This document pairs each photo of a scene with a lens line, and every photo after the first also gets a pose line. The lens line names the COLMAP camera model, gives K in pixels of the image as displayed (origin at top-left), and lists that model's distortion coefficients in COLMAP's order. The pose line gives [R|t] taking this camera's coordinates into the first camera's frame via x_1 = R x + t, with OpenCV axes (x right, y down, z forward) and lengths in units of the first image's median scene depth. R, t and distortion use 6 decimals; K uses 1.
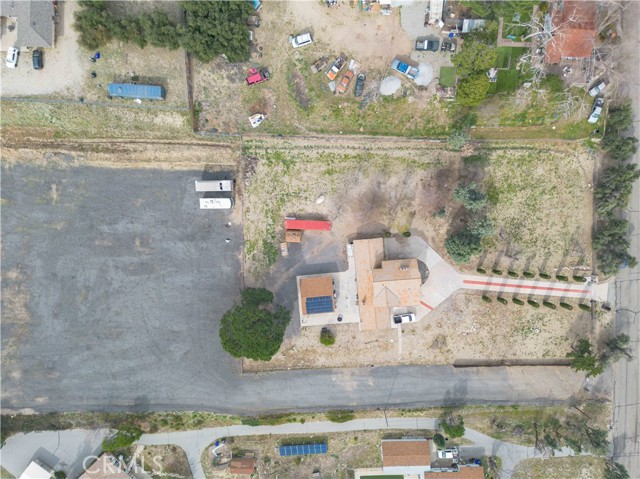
lens RADIAL K [[408.7, 0, 320.0], [0, 408.7, 239.5], [0, 0, 1]] dist [0.268969, -0.262122]
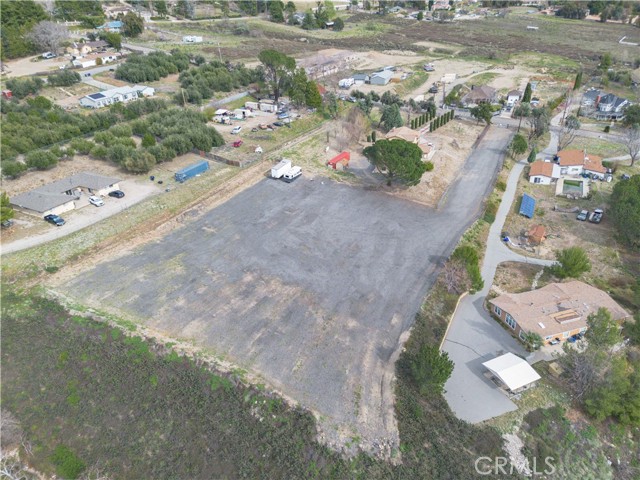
lens RADIAL K [[408.7, 0, 320.0], [0, 408.7, 240.0], [0, 0, 1]] dist [0.268969, -0.262122]
pose [[0.467229, -0.514435, 0.719064, -1.183258], [0.879728, 0.189388, -0.436132, 0.555966], [0.088179, 0.836355, 0.541050, 0.480047]]
